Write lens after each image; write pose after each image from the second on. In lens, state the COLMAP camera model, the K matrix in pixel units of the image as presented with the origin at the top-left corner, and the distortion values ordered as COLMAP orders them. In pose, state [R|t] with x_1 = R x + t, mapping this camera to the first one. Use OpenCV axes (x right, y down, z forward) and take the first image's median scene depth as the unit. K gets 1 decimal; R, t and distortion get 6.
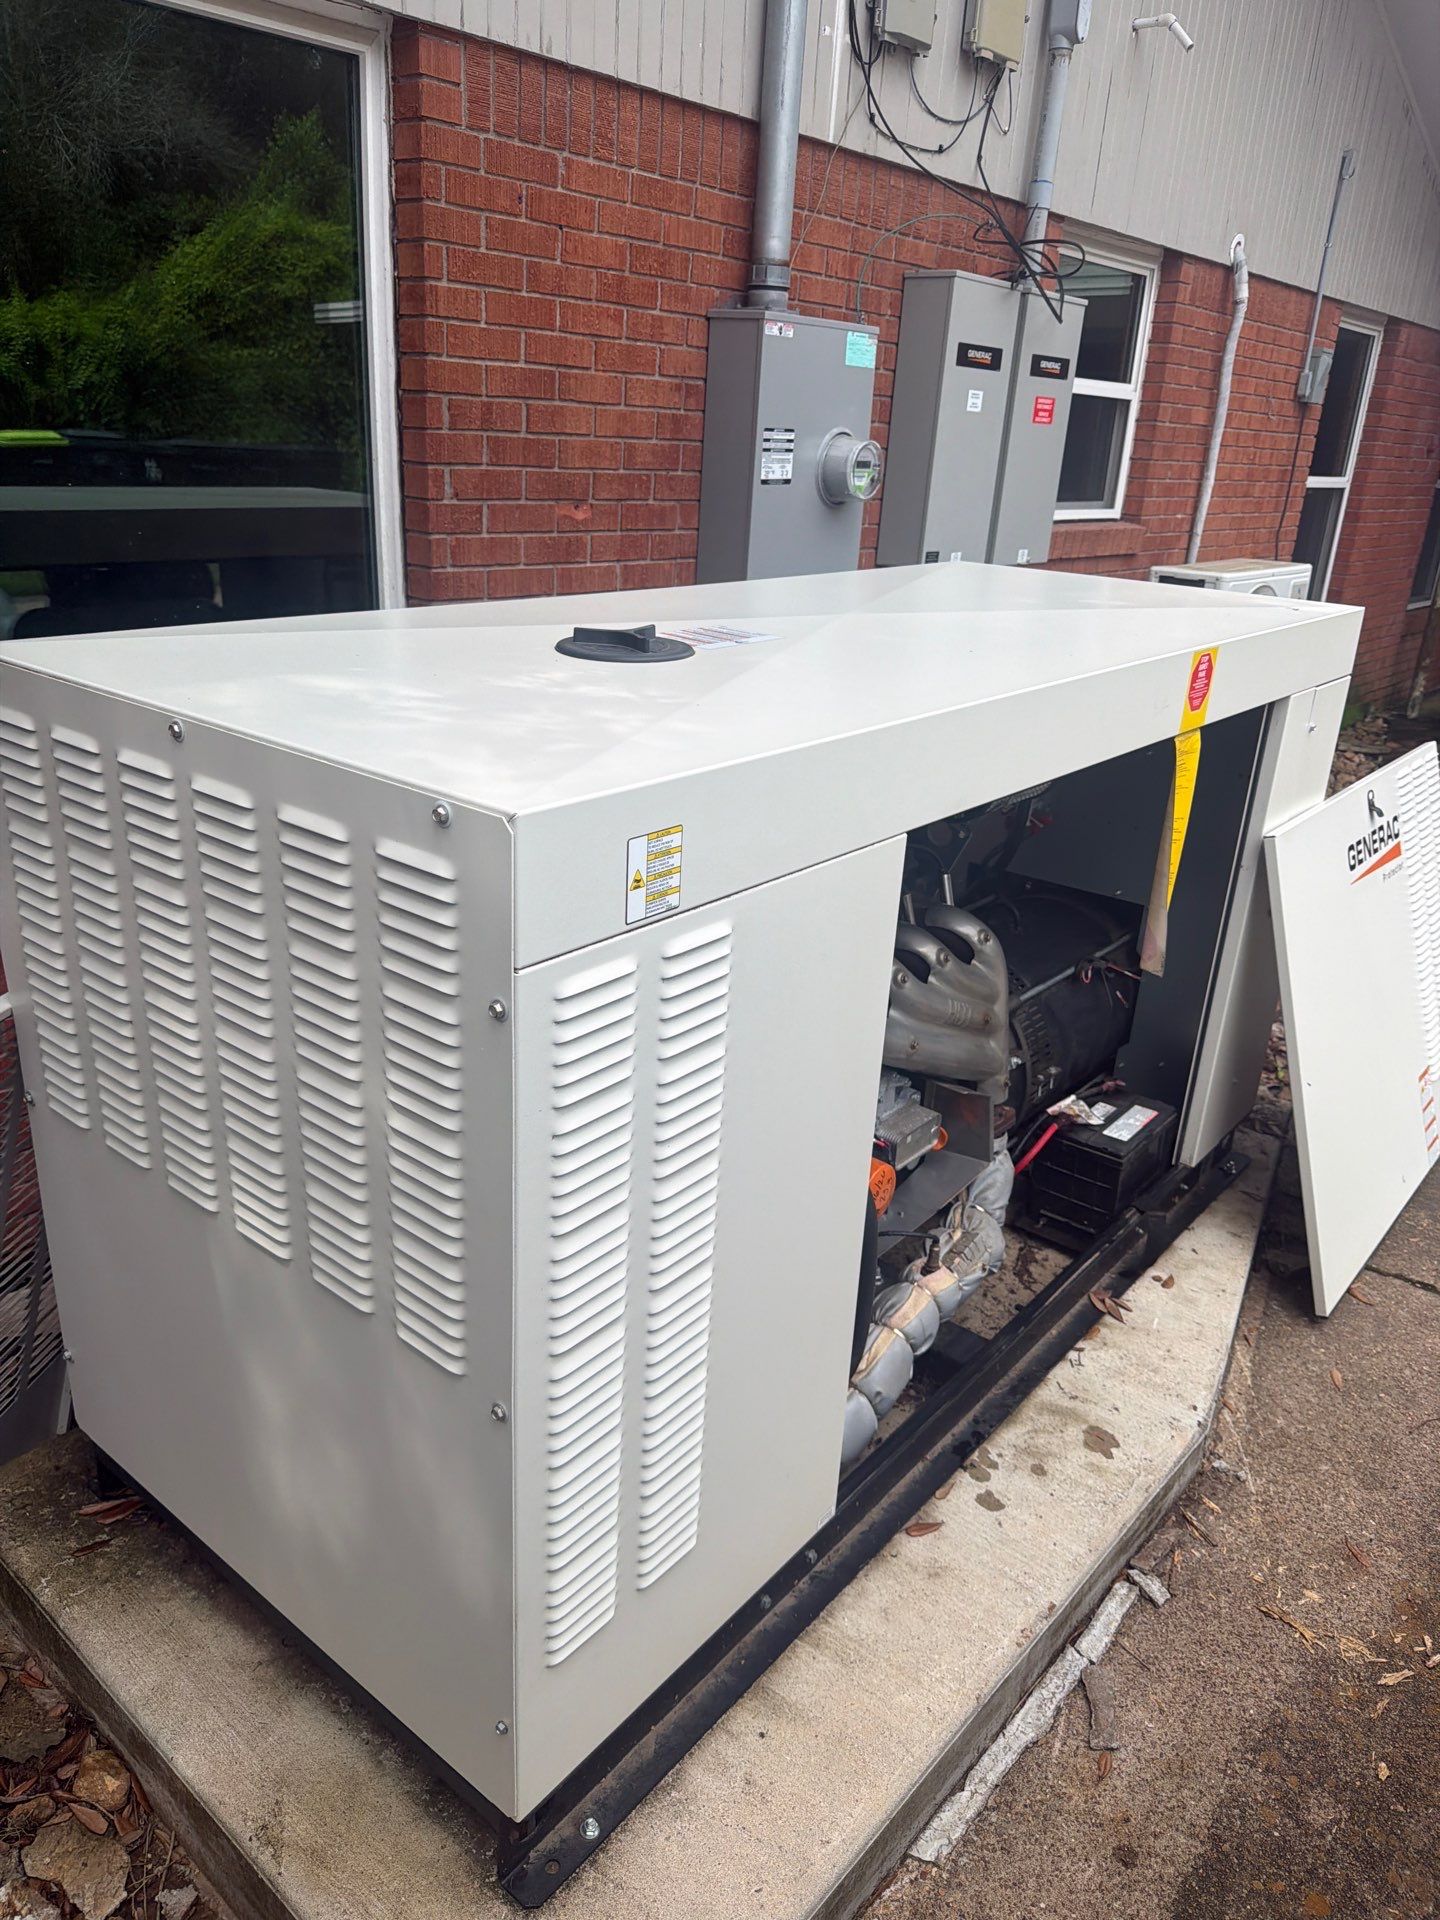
lens RADIAL K [[1370.0, 0, 720.1], [0, 1370.0, 970.5], [0, 0, 1]] dist [-0.002492, 0.000424]
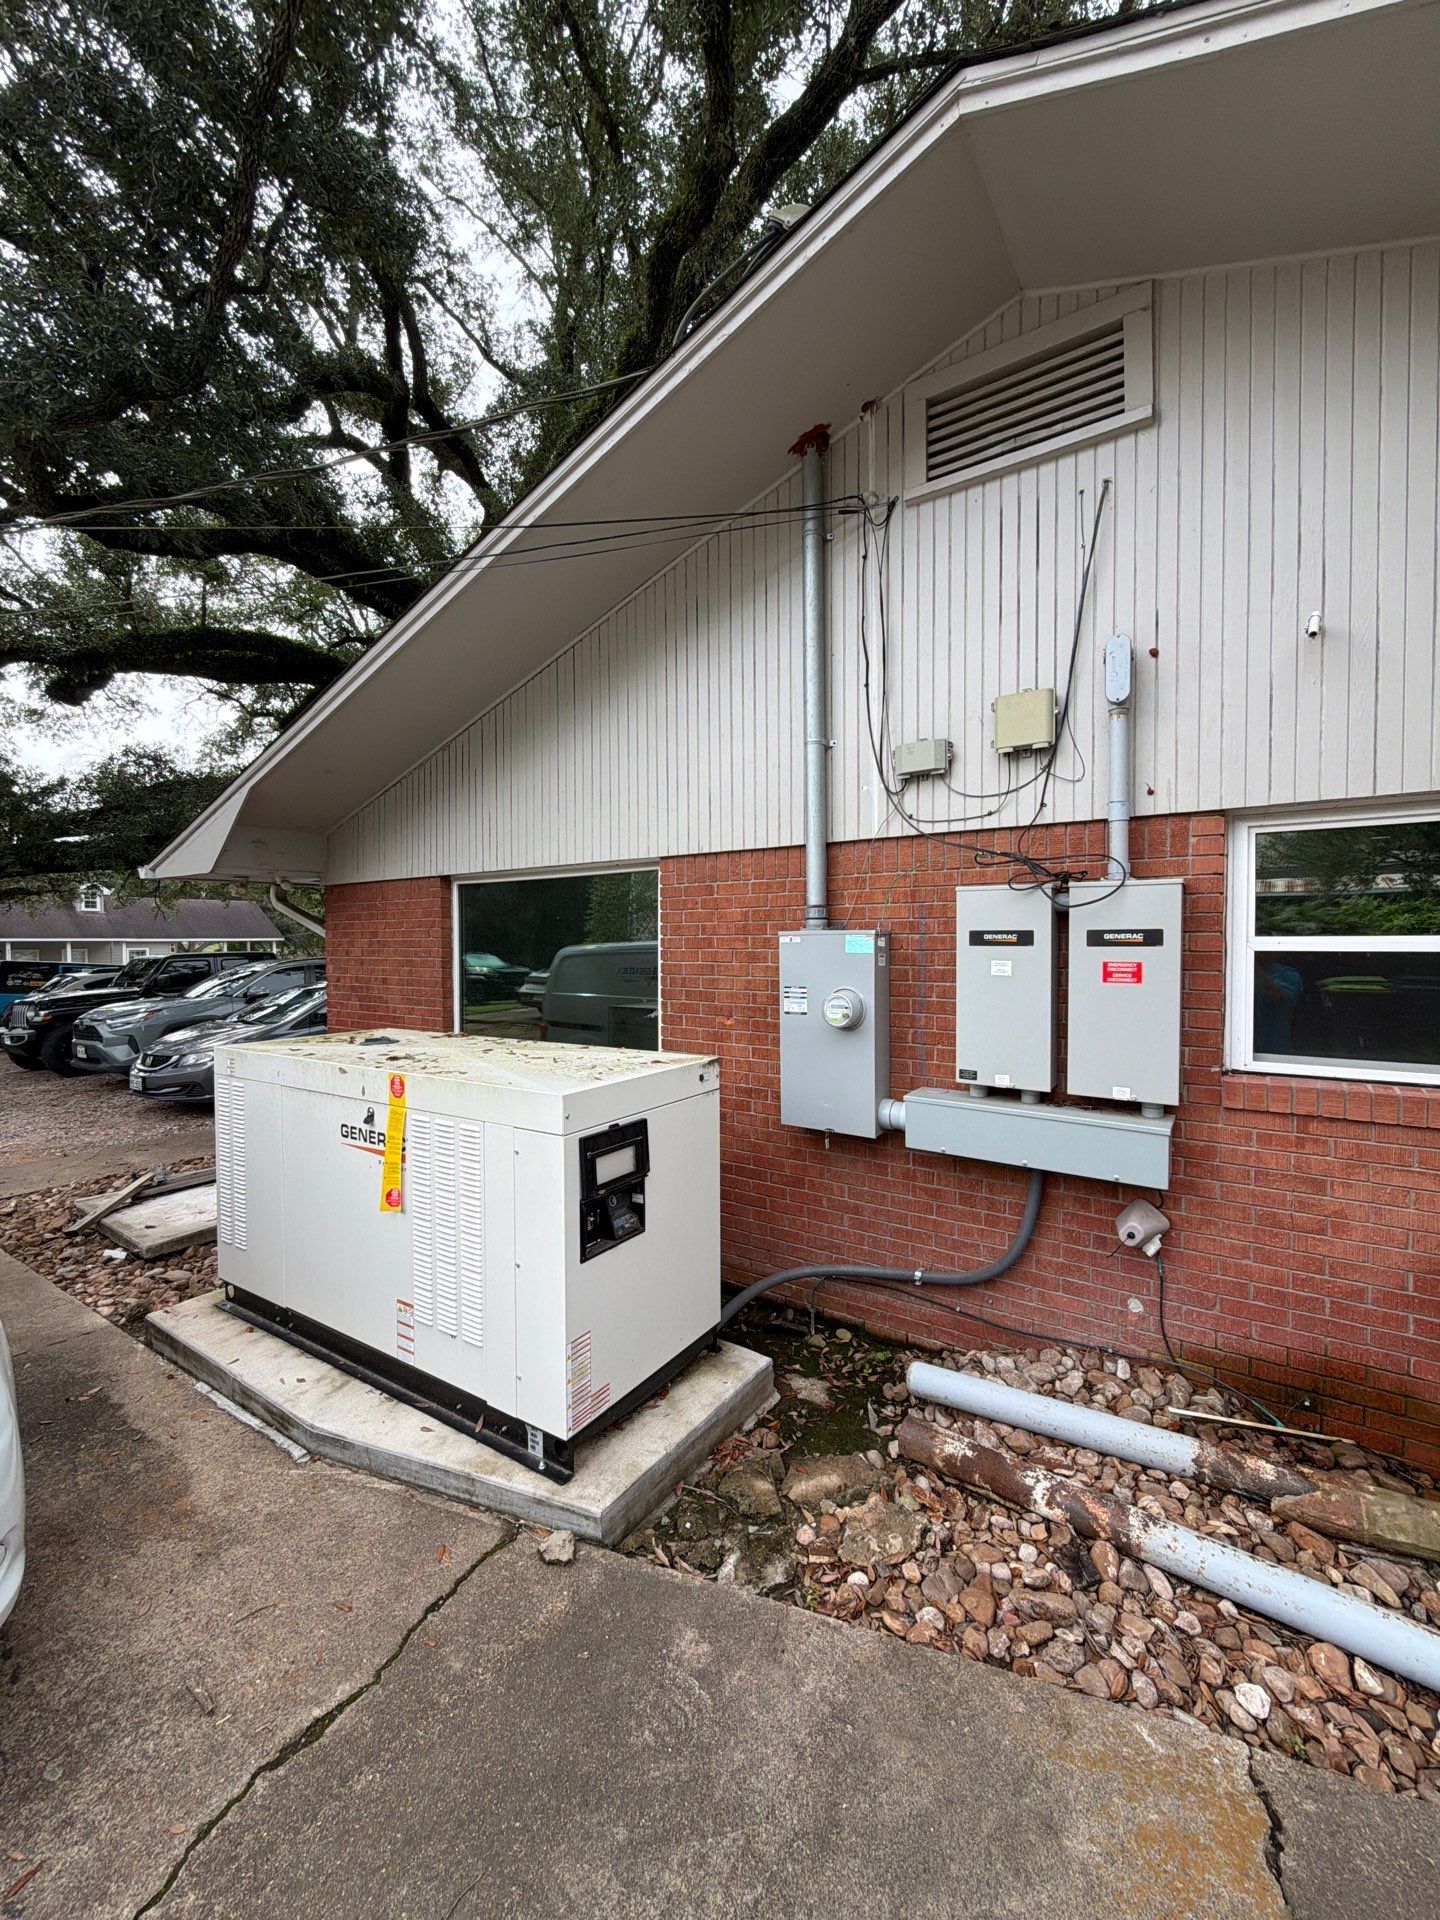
lens RADIAL K [[754.3, 0, 728.4], [0, 754.3, 953.8], [0, 0, 1]] dist [0.001213, -0.000603]
pose [[0.117056, -0.028551, -0.992715, 1.077119], [-0.354209, 0.932648, -0.068590, -0.339539], [0.927812, 0.359657, 0.099059, 0.807512]]
